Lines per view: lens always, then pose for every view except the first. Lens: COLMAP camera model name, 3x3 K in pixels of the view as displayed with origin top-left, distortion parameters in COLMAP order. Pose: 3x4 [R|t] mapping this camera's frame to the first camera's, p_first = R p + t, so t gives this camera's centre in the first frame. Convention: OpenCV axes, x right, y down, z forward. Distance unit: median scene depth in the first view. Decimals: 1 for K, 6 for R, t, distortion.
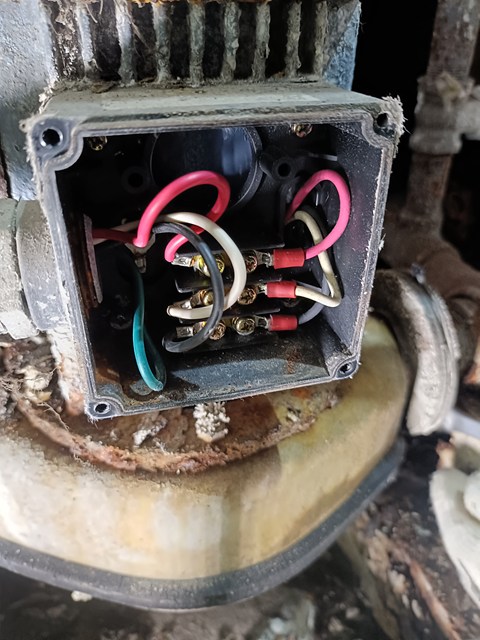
lens RADIAL K [[495.1, 0, 227.4], [0, 495.1, 300.7], [0, 0, 1]] dist [-0.007361, -0.000591]
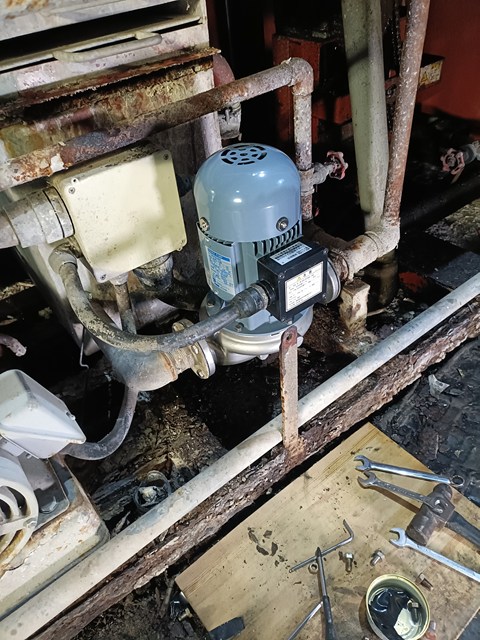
lens RADIAL K [[477.5, 0, 239.4], [0, 477.5, 321.7], [0, 0, 1]] dist [0.008004, -0.007114]
pose [[0.909621, -0.335142, 0.245497, -1.235157], [0.287783, 0.934511, 0.209450, -0.540448], [-0.299616, -0.119870, 0.946500, -2.244878]]
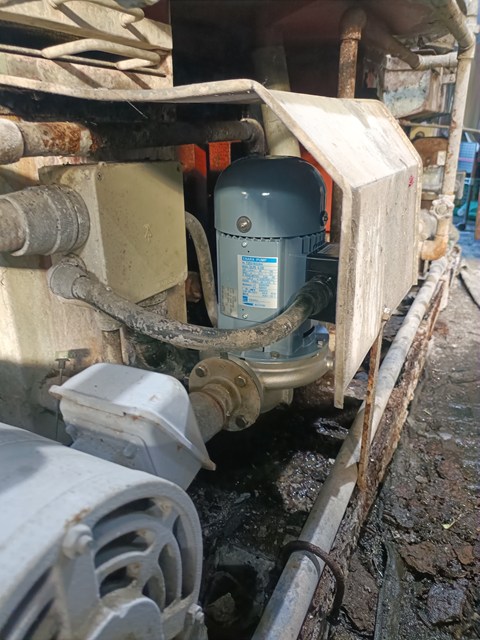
lens RADIAL K [[477.5, 0, 238.6], [0, 477.5, 317.9], [0, 0, 1]] dist [0.008004, -0.007114]
pose [[0.645354, -0.279565, 0.710888, -2.595964], [0.400969, 0.916084, -0.003745, -0.059791], [-0.650186, 0.287461, 0.703295, -0.957372]]
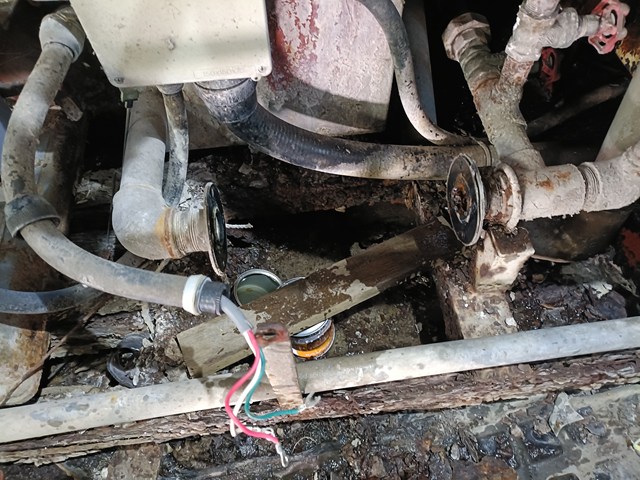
lens RADIAL K [[477.5, 0, 318.0], [0, 477.5, 243.9], [0, 0, 1]] dist [0.008004, -0.007114]
pose [[0.994088, 0.080976, -0.072338, -0.038926], [-0.037218, 0.879962, 0.473584, -0.823641], [0.102003, -0.468092, 0.877773, -0.938708]]
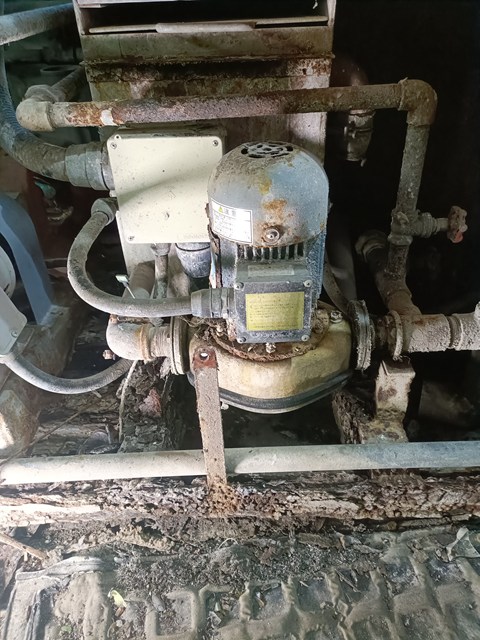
lens RADIAL K [[477.5, 0, 238.6], [0, 477.5, 318.9], [0, 0, 1]] dist [0.008004, -0.007114]
pose [[0.973673, 0.103012, -0.203343, 0.365871], [-0.084700, 0.991692, 0.096811, -0.222079], [0.211627, -0.077039, 0.974310, -2.023611]]
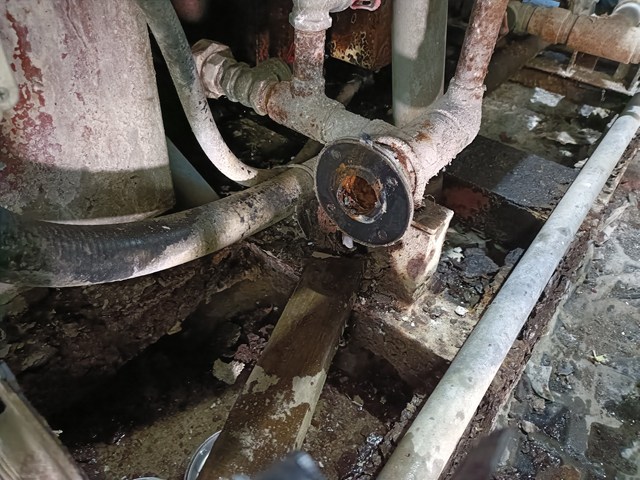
lens RADIAL K [[477.5, 0, 321.1], [0, 477.5, 239.9], [0, 0, 1]] dist [0.008004, -0.007114]
pose [[0.772987, -0.377699, 0.509740, -0.651815], [0.261679, 0.921754, 0.286170, -0.277499], [-0.577941, -0.087817, 0.811340, -0.011921]]
